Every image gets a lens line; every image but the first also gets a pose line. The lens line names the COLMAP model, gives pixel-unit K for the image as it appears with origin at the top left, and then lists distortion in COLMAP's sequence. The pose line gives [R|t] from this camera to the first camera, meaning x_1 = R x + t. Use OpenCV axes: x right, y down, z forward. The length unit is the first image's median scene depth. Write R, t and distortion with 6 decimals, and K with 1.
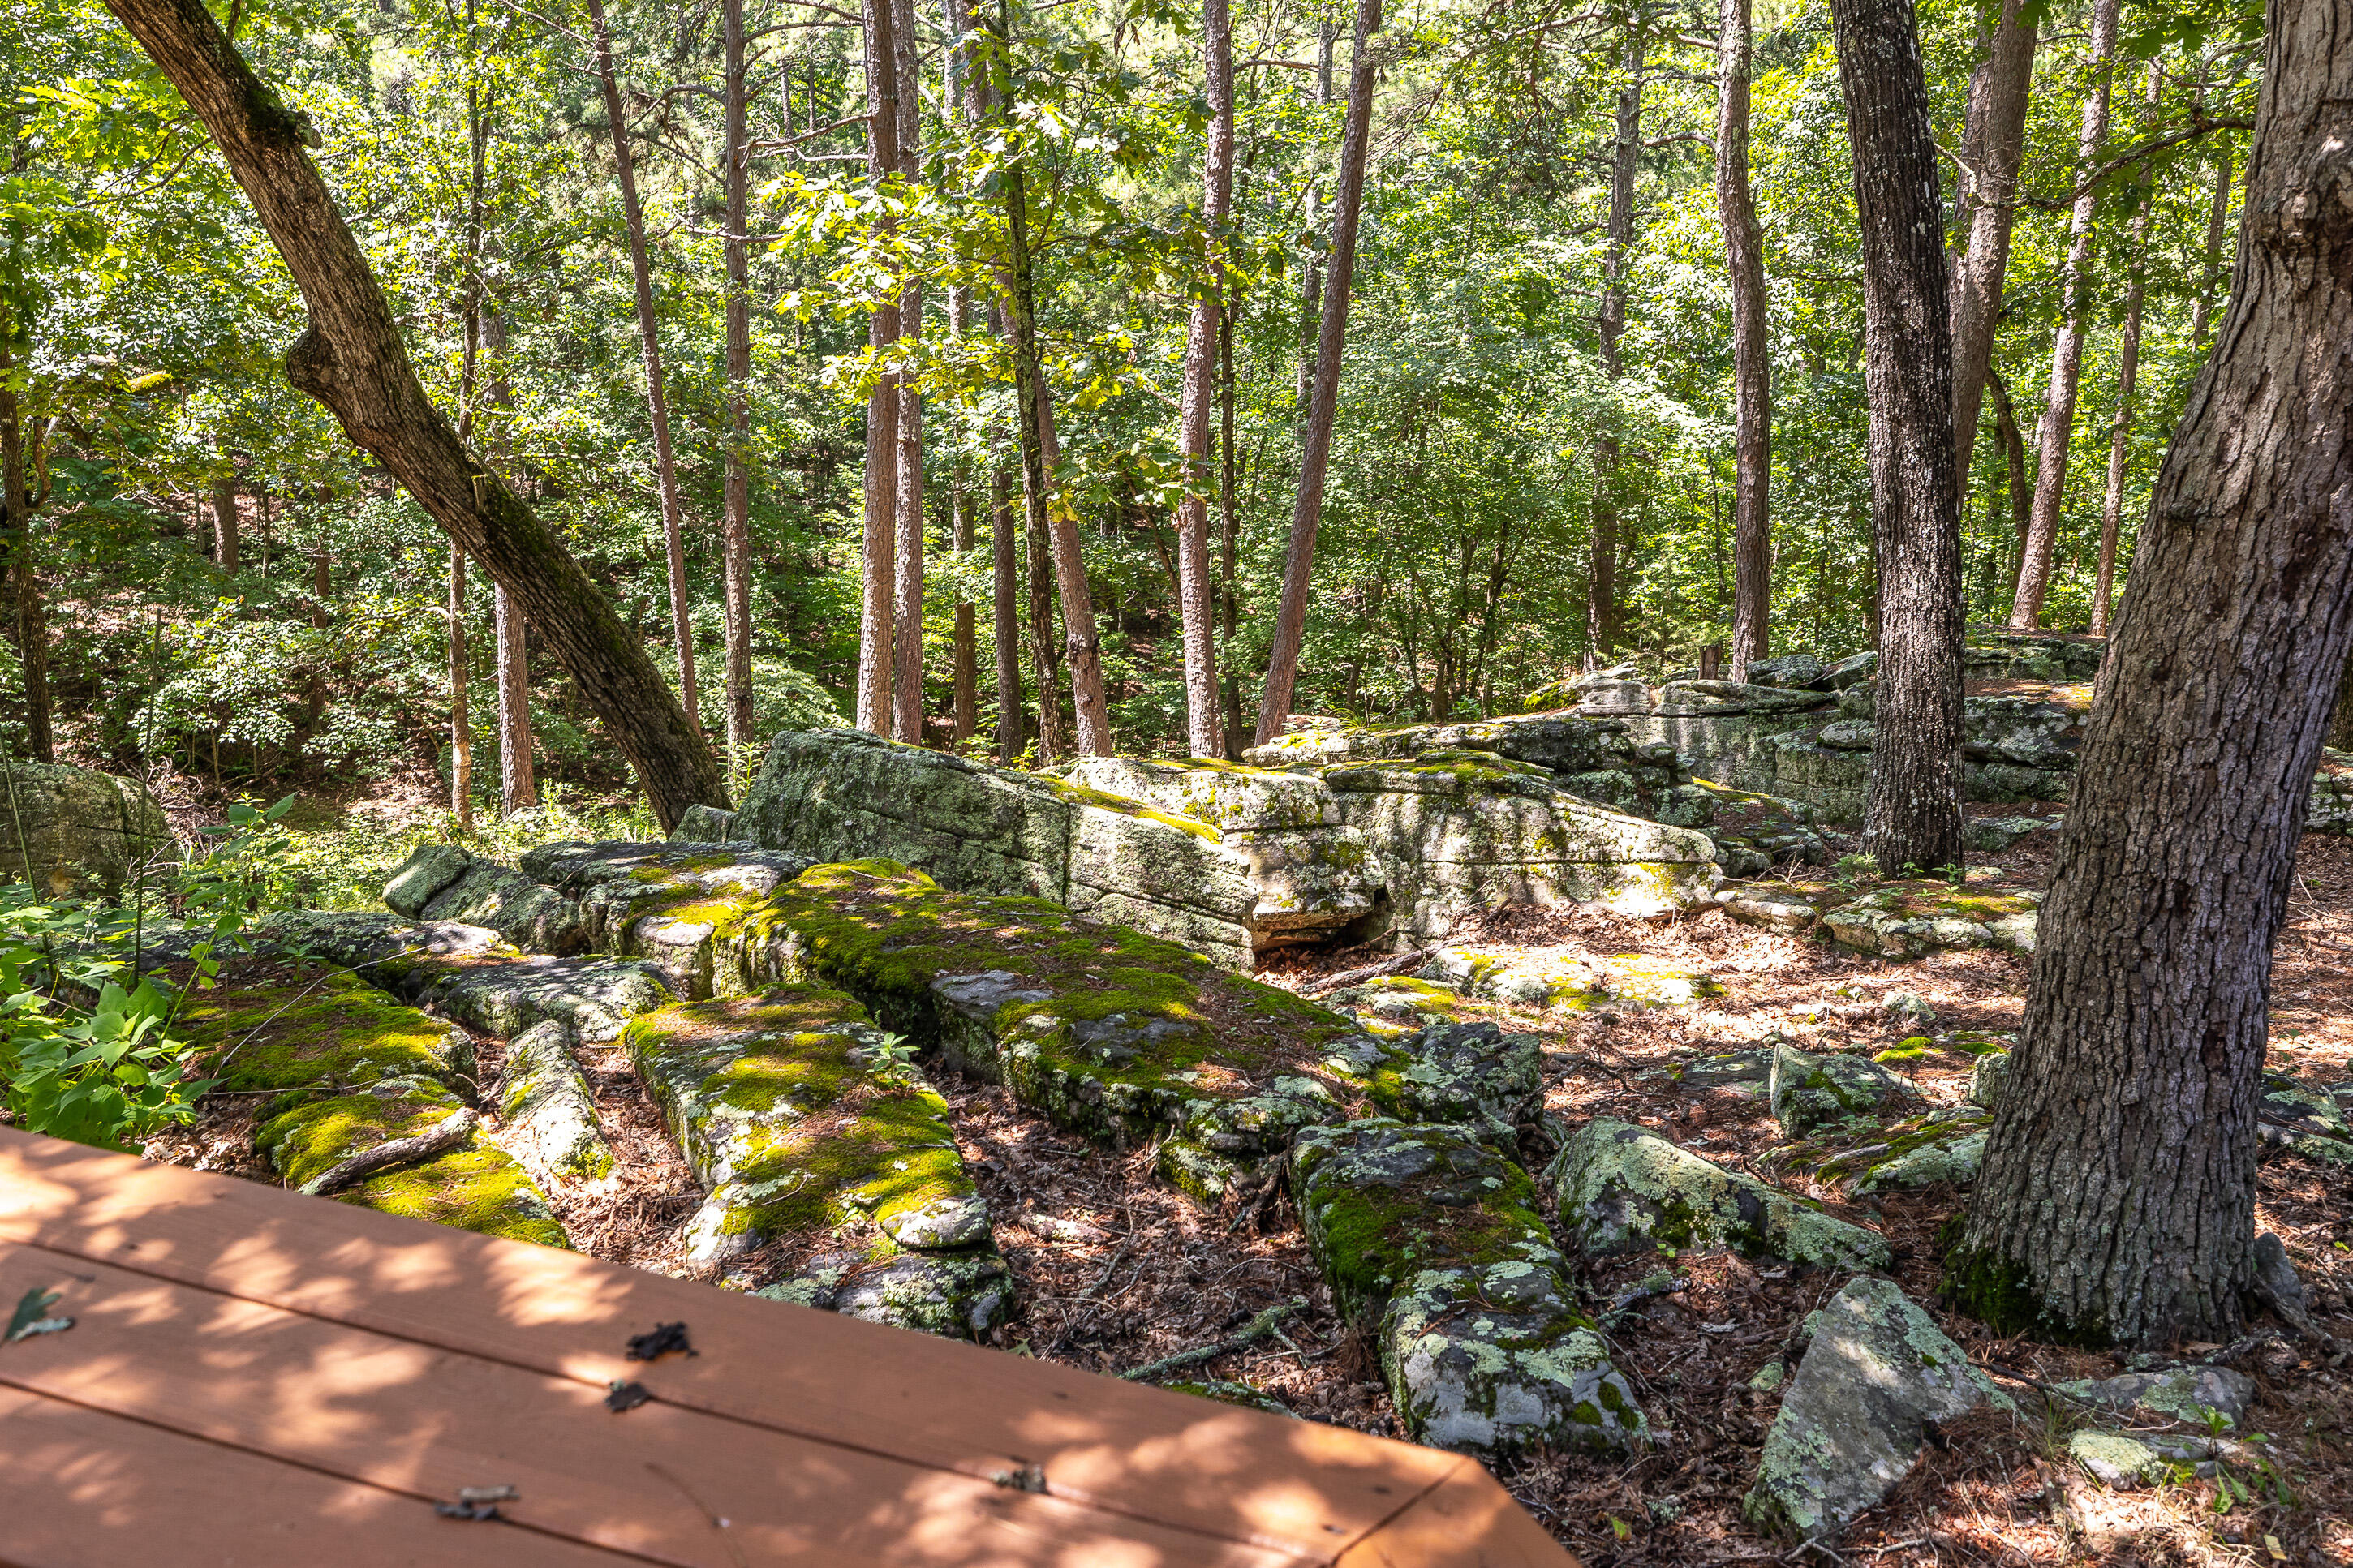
lens RADIAL K [[2027.9, 0, 1173.9], [0, 2027.9, 724.4], [0, 0, 1]] dist [0.002250, 0.005354]
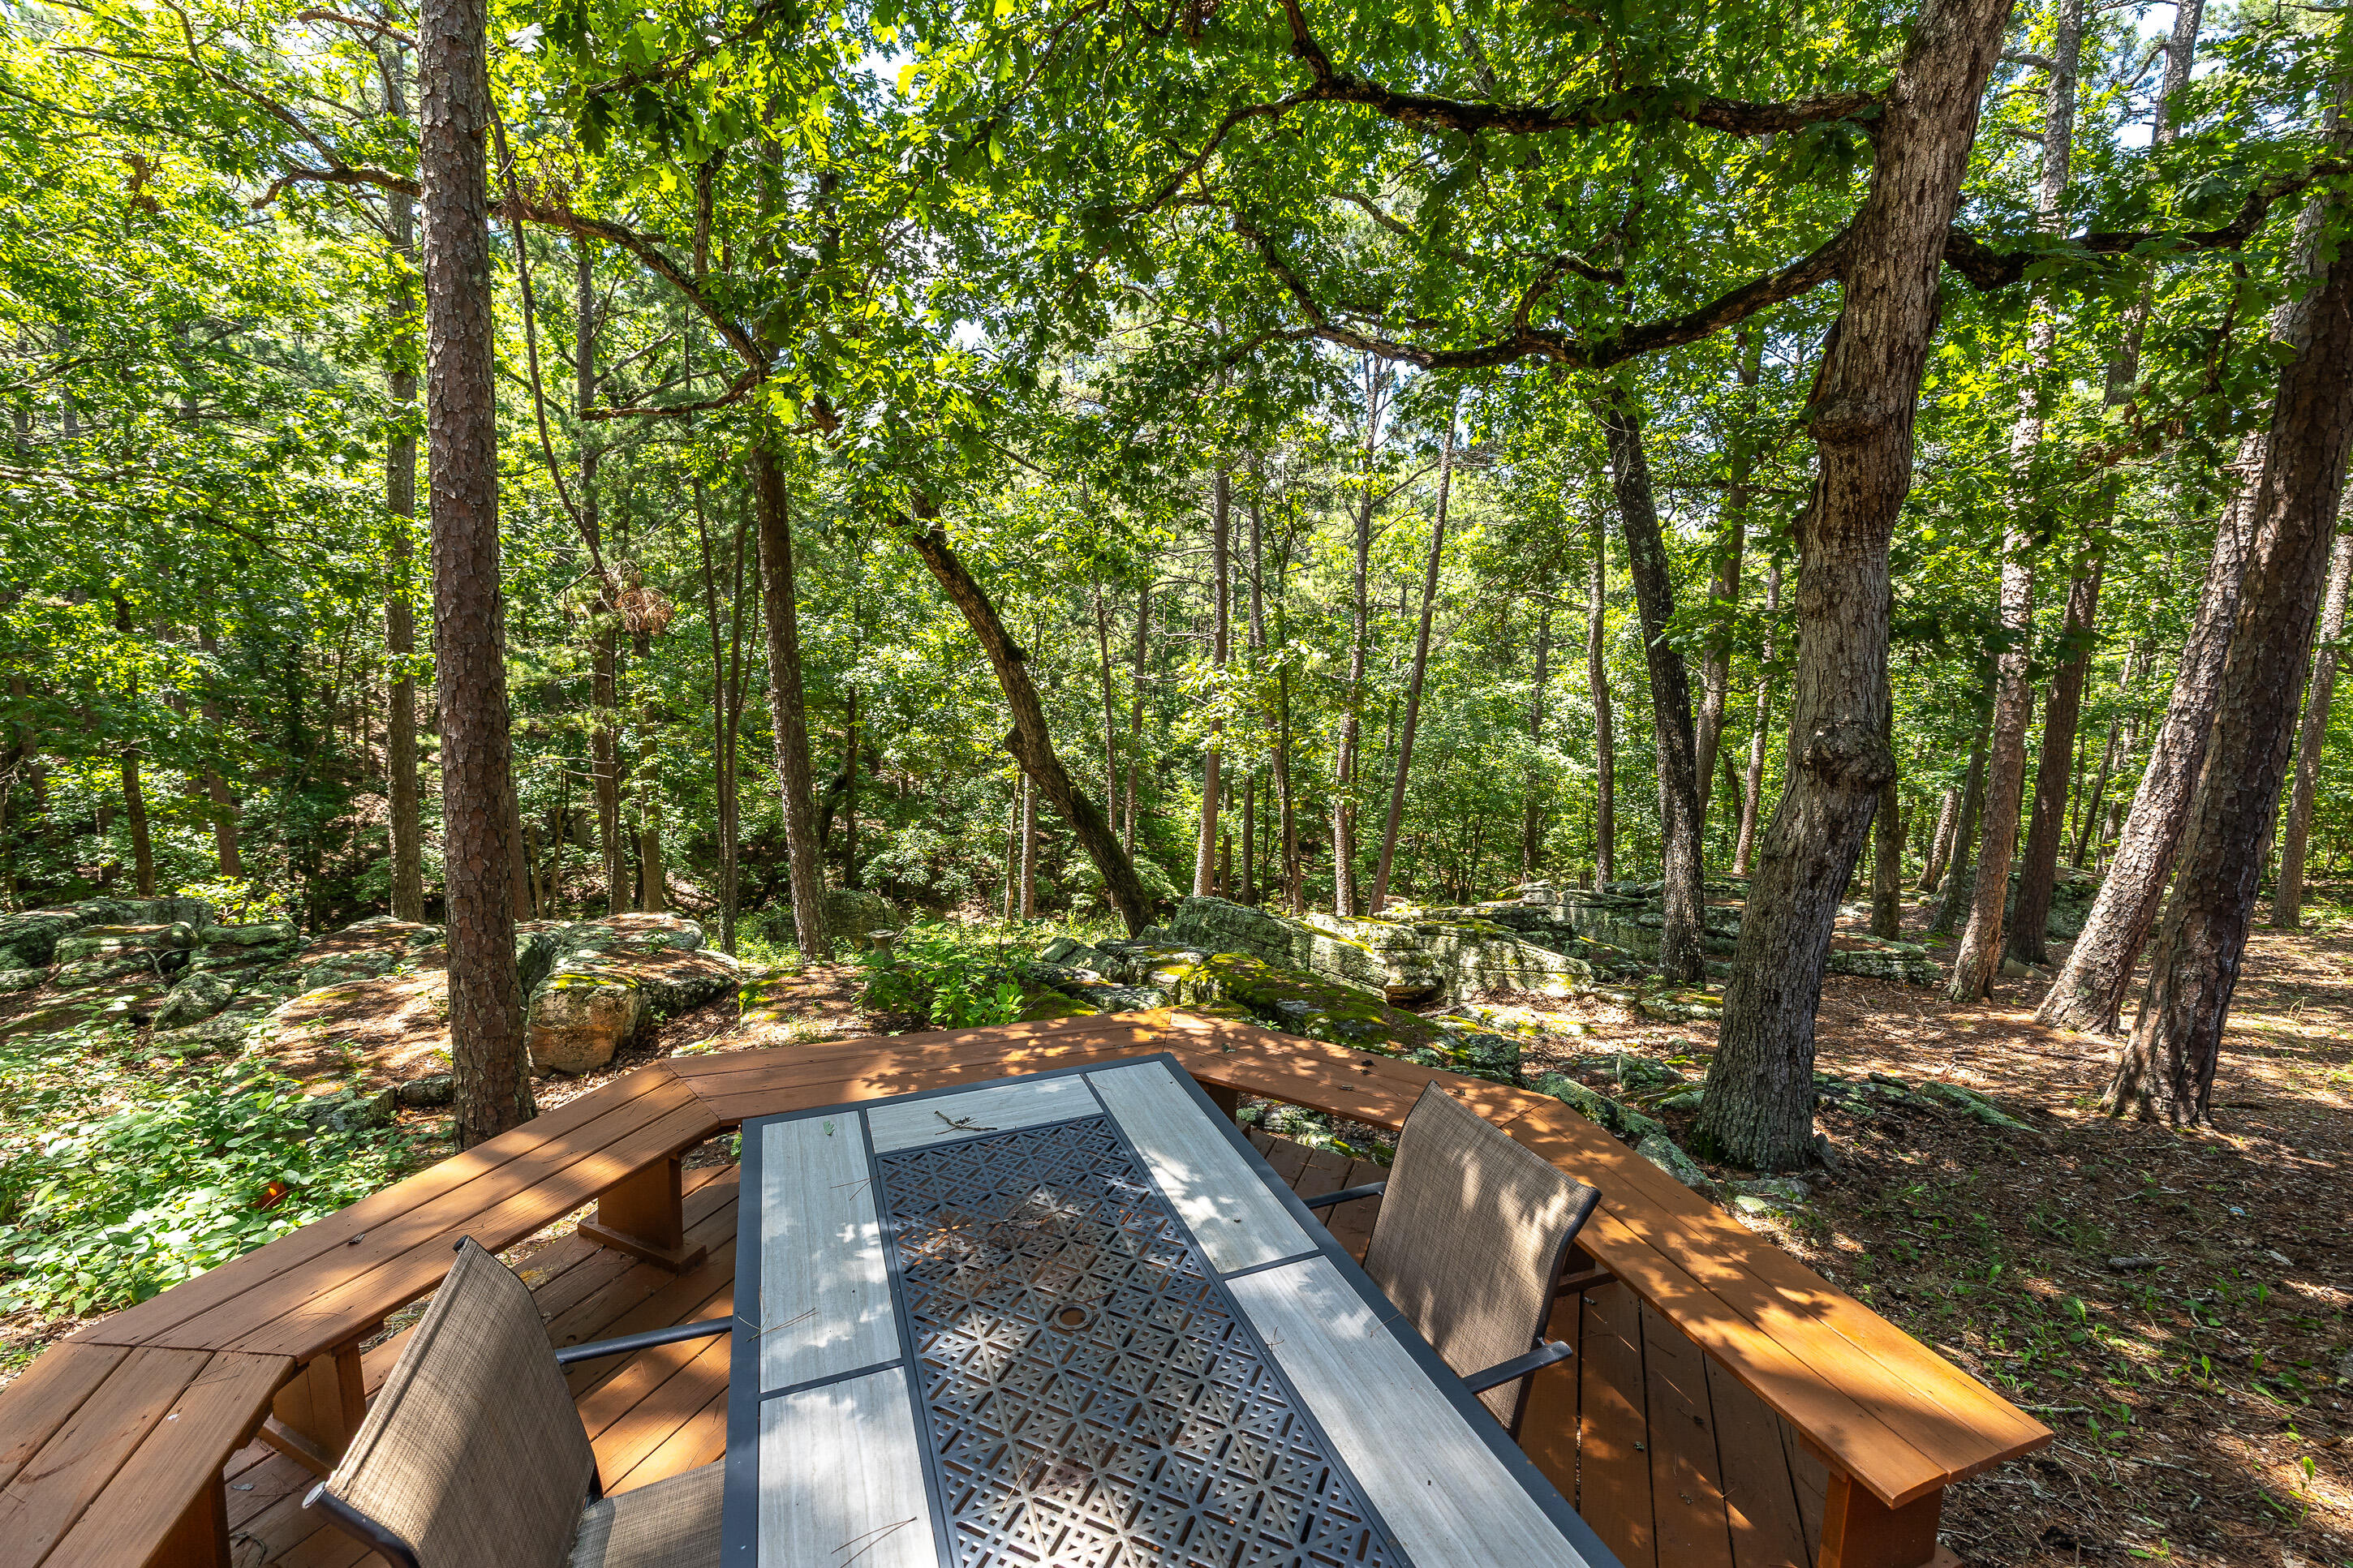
lens RADIAL K [[990.4, 0, 1184.6], [0, 990.4, 760.4], [0, 0, 1]] dist [0.000527, 0.000242]
pose [[0.991775, 0.033135, -0.123628, -0.052063], [-0.048658, 0.990996, -0.124739, -0.008850], [0.118382, 0.129729, 0.984457, -0.169094]]
